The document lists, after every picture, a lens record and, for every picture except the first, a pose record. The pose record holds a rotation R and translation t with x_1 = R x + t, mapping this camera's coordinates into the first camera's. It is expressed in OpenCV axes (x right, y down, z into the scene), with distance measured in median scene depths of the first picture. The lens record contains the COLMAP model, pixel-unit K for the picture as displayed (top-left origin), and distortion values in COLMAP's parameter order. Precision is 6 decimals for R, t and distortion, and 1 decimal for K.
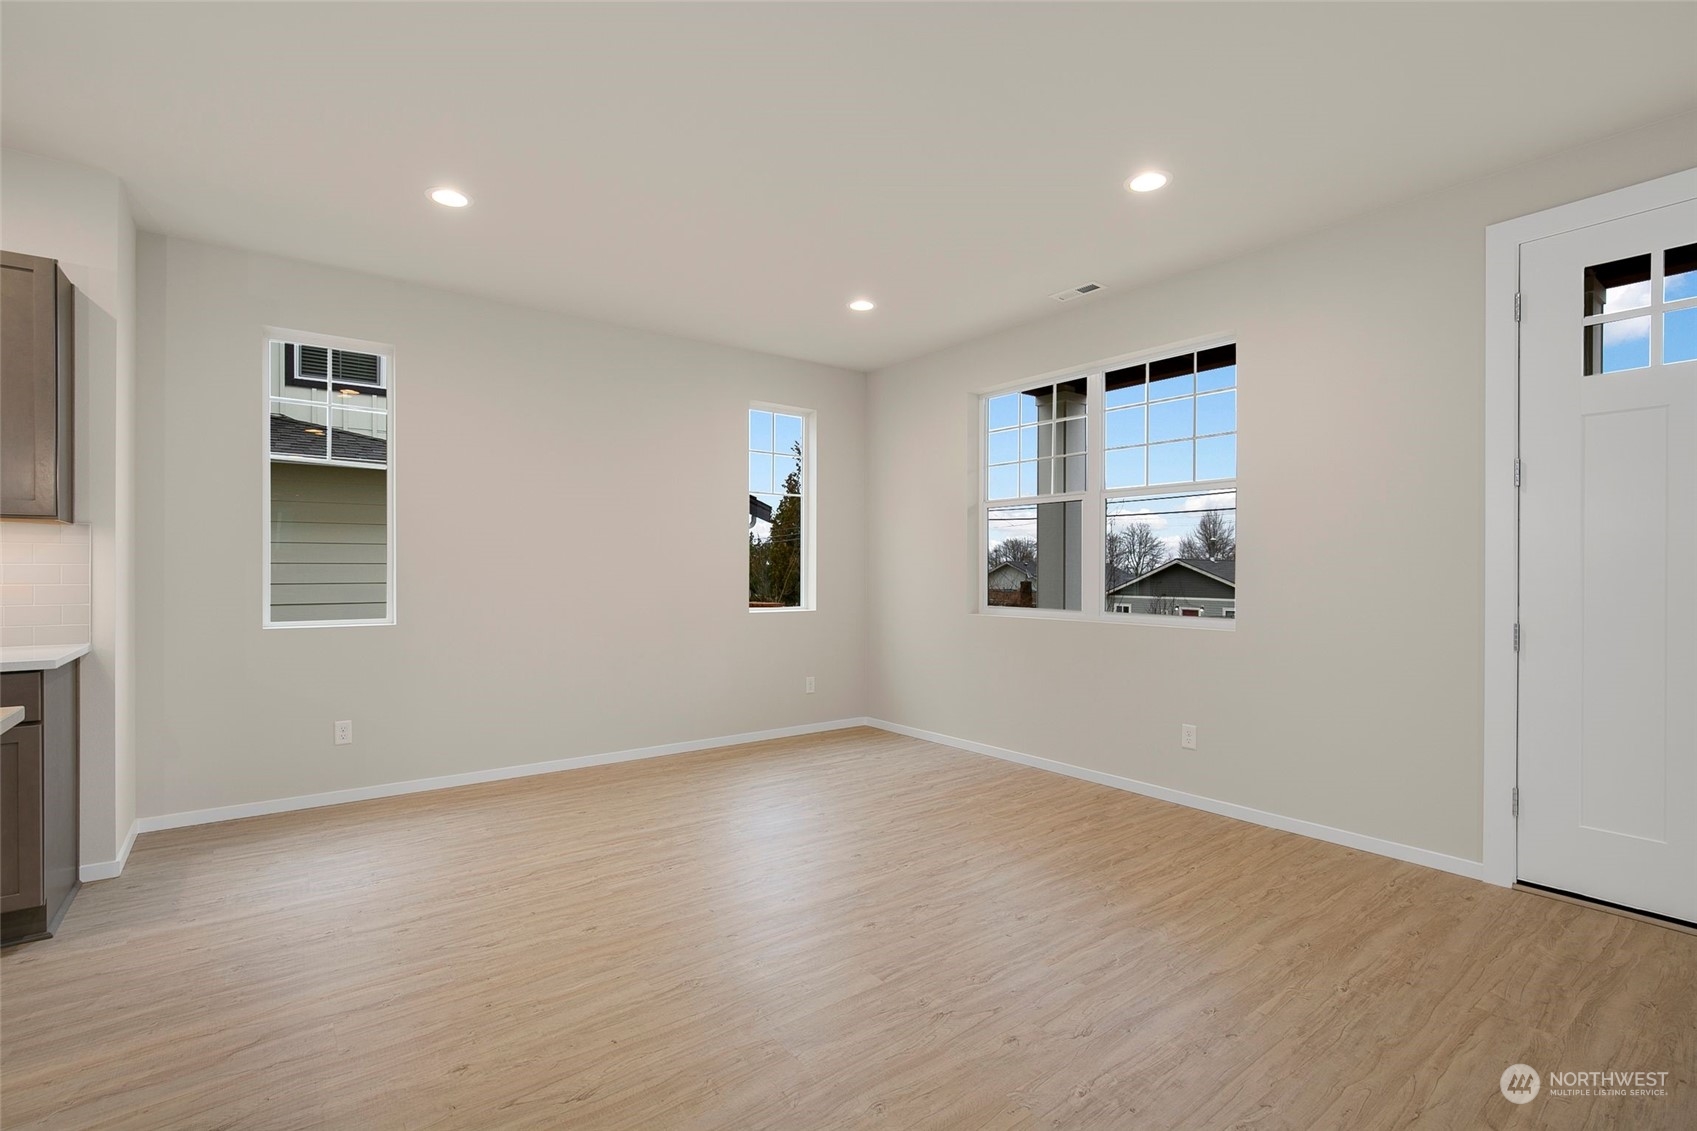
lens RADIAL K [[785.8, 0, 845.3], [0, 785.8, 568.8], [0, 0, 1]] dist [0.000187, 0.003305]
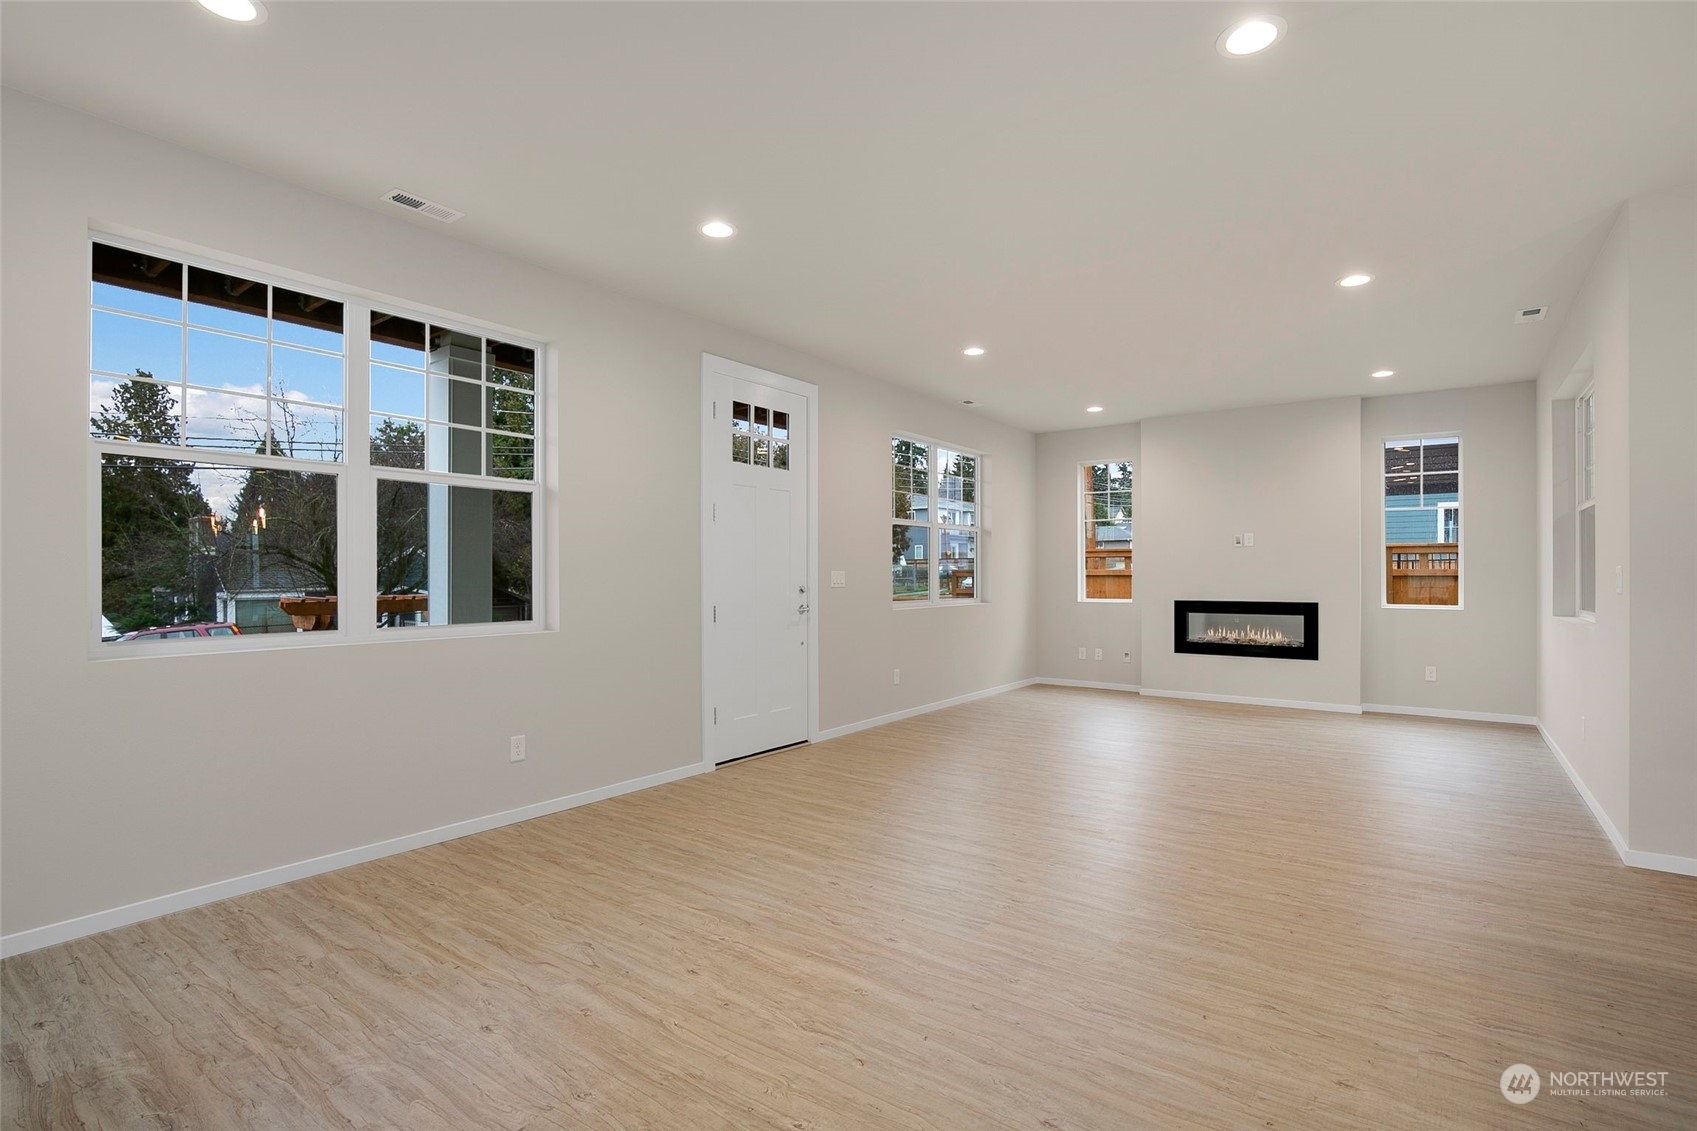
lens RADIAL K [[805.4, 0, 846.6], [0, 805.4, 572.9], [0, 0, 1]] dist [-0.021766, 0.003213]
pose [[-0.275207, -0.001186, 0.961384, -0.820895], [-0.001178, 0.999999, 0.000896, 0.001081], [-0.961384, -0.000886, -0.275208, 1.211190]]
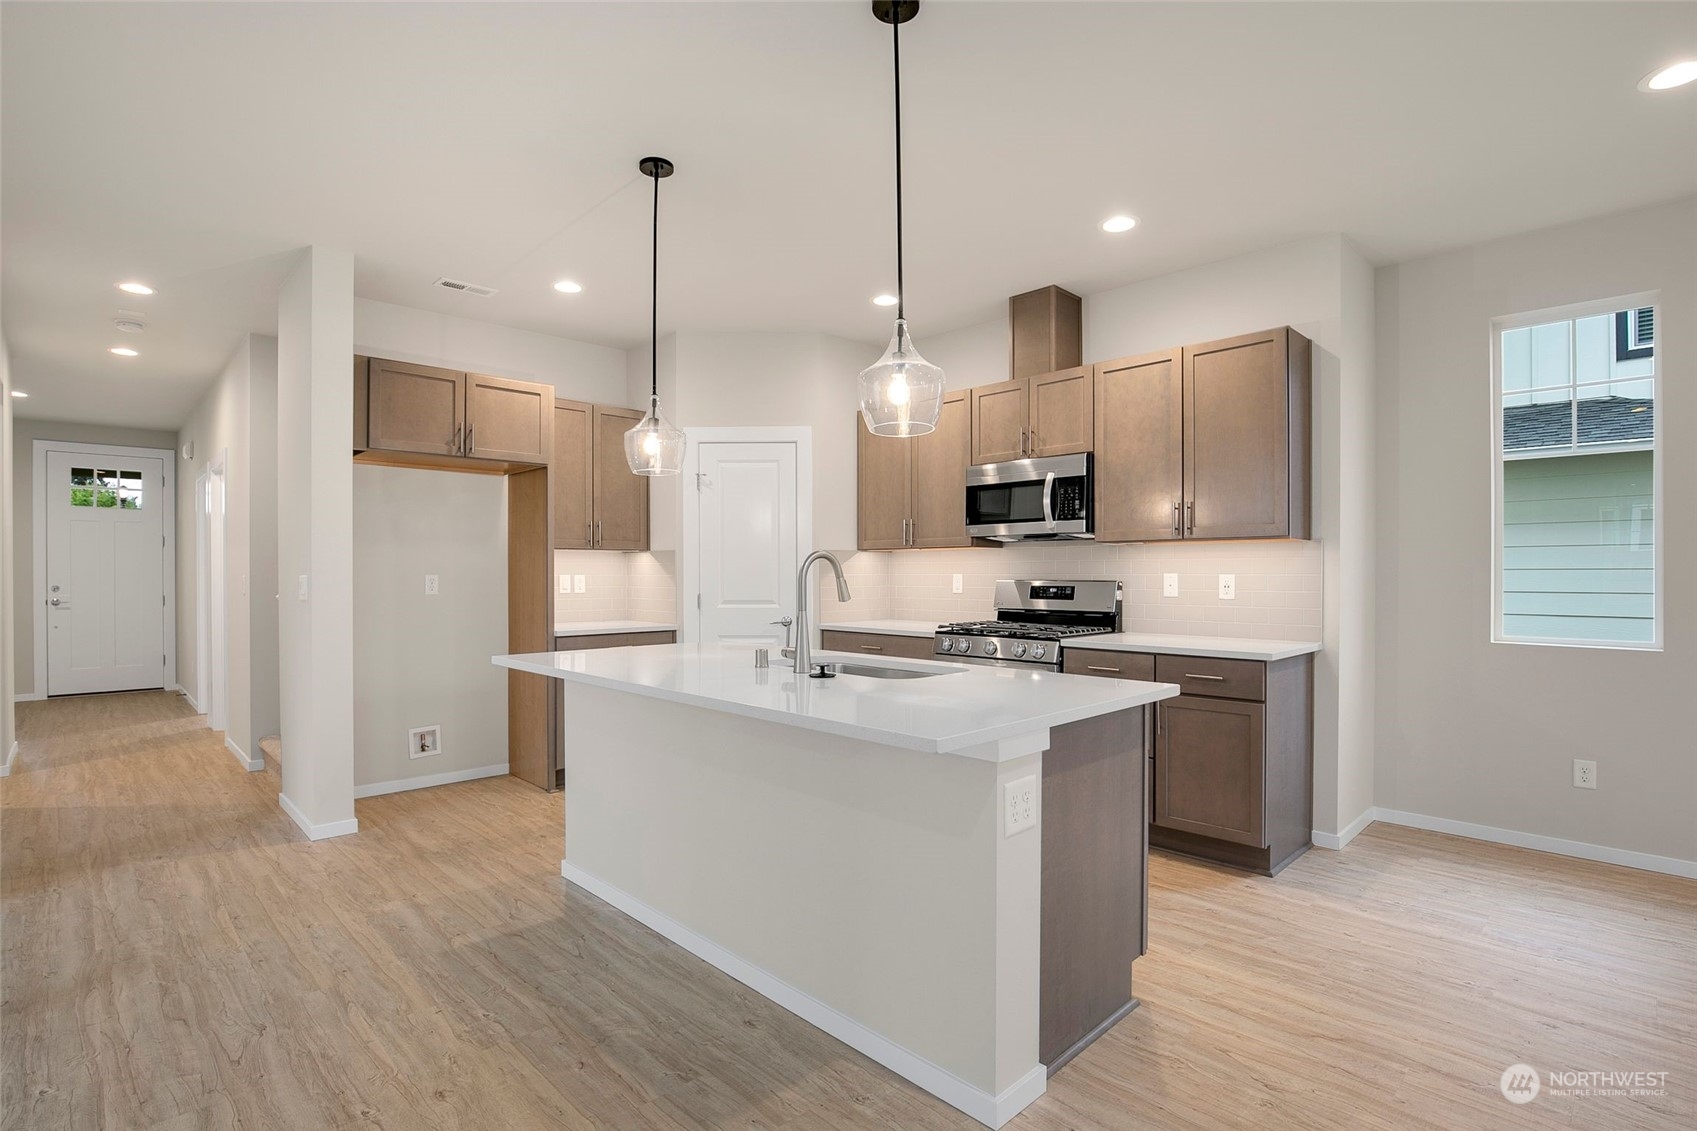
lens RADIAL K [[825.3, 0, 840.7], [0, 825.3, 571.6], [0, 0, 1]] dist [-0.033375, 0.006081]
pose [[0.116201, -0.004156, -0.993217, 0.157935], [0.001915, 0.999990, -0.003960, -0.006371], [0.993224, -0.001442, 0.116207, 0.158232]]
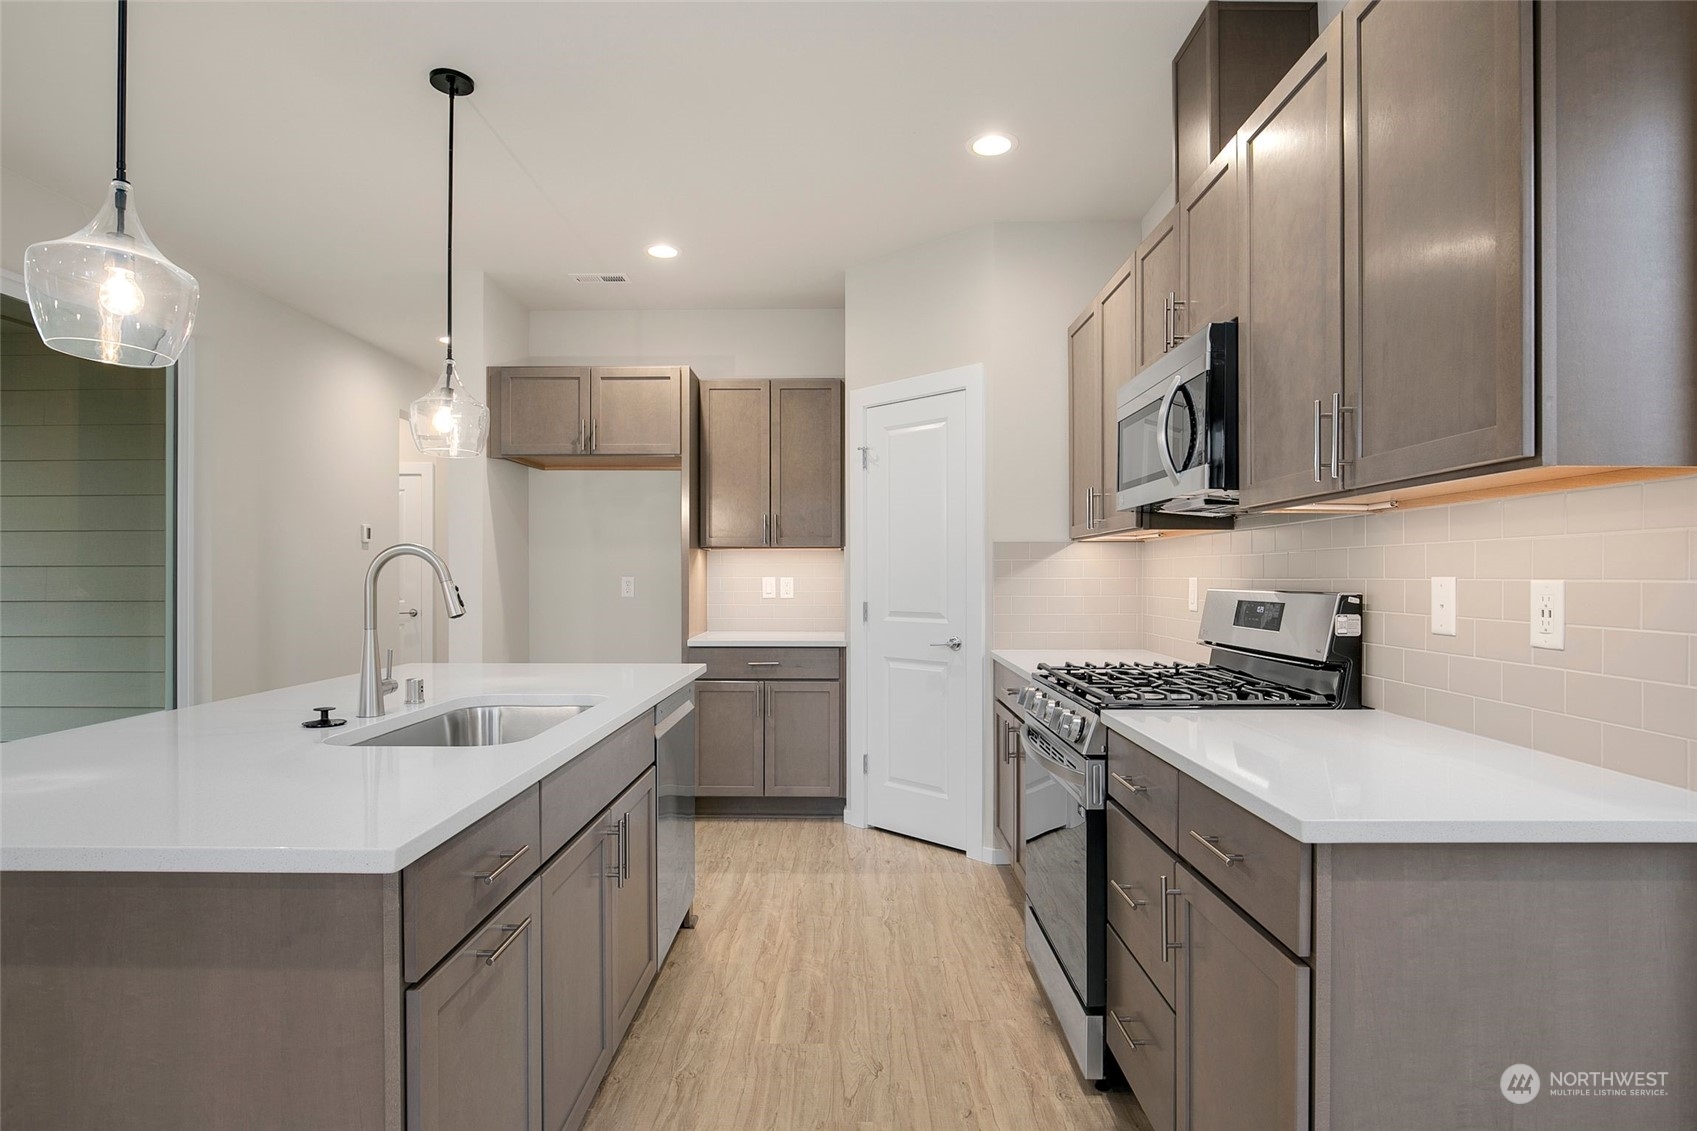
lens RADIAL K [[886.0, 0, 838.9], [0, 886.0, 578.0], [0, 0, 1]] dist [-0.009116, -0.001191]
pose [[-0.618405, 0.000517, -0.785859, -0.431429], [-0.000191, 1.000000, 0.000808, -0.007523], [0.785859, 0.000650, -0.618405, 0.931807]]
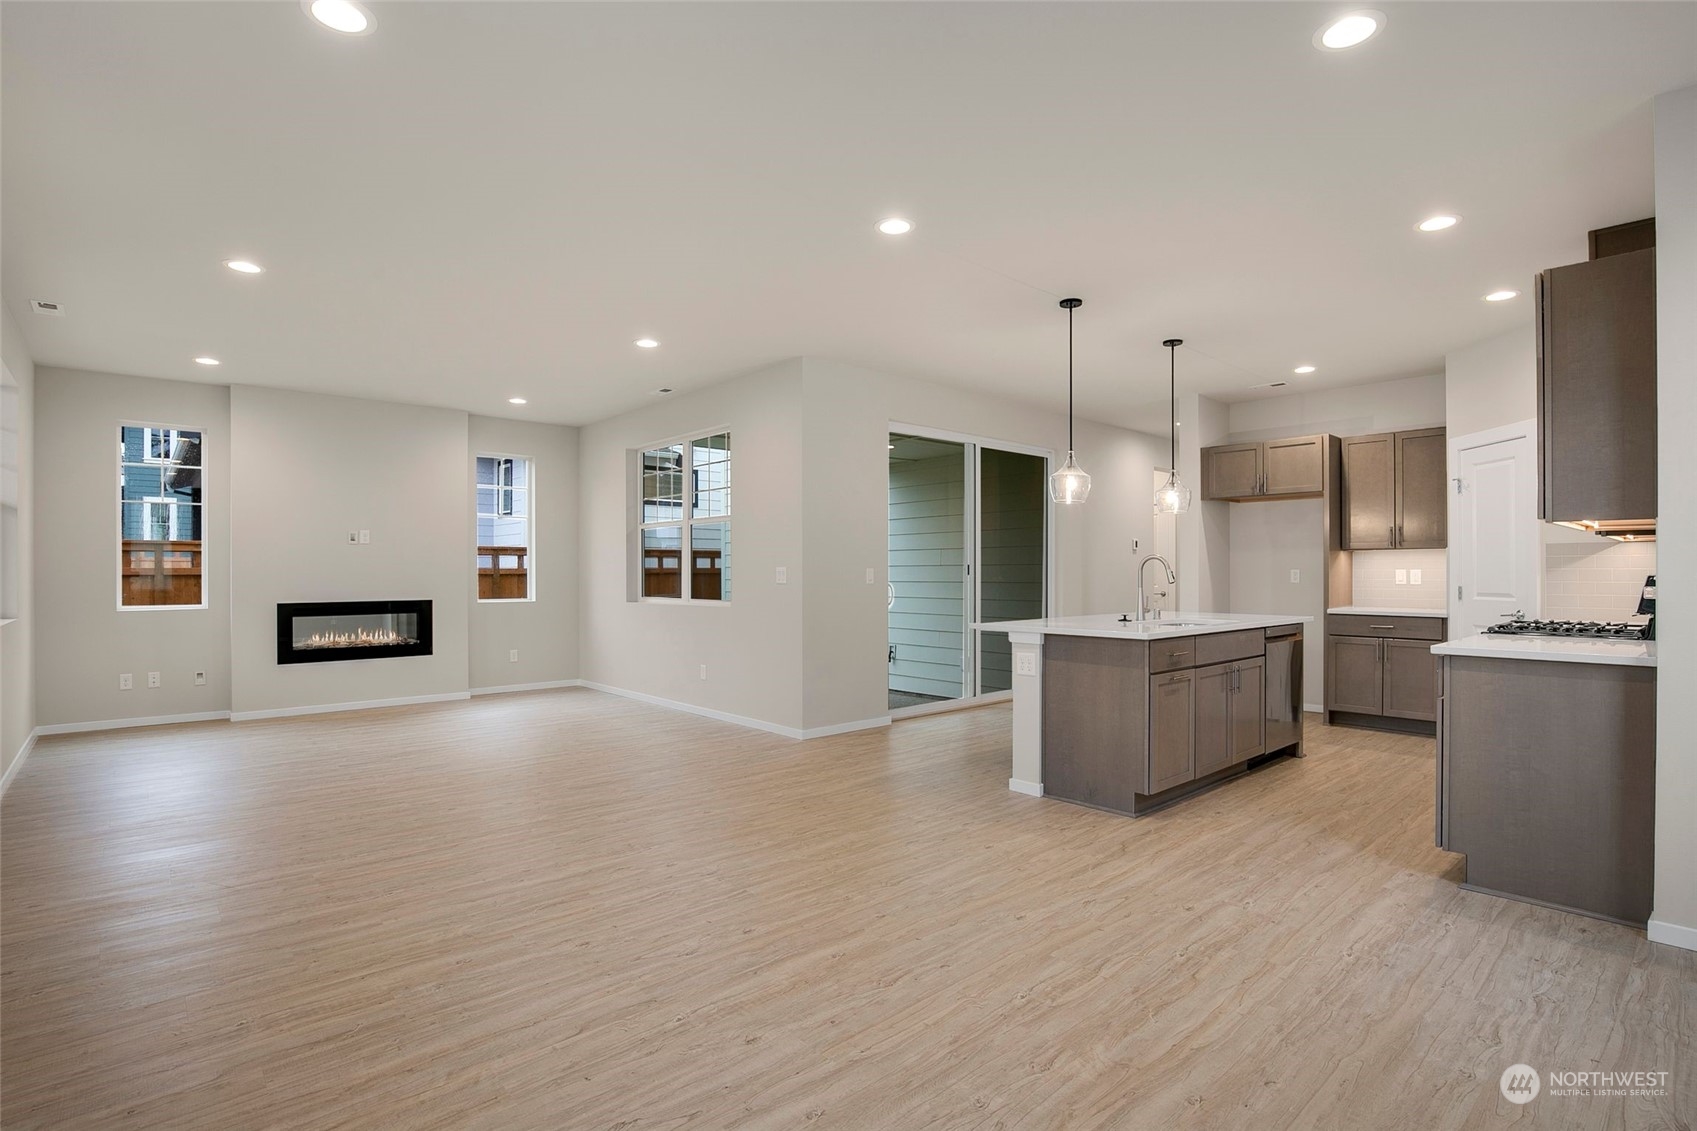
lens RADIAL K [[825.3, 0, 845.5], [0, 825.3, 572.7], [0, 0, 1]] dist [-0.033375, 0.006081]
pose [[-0.996836, -0.001365, -0.079474, -0.007350], [-0.001358, 0.999999, -0.000140, 0.003662], [0.079475, -0.000032, -0.996837, 1.856610]]
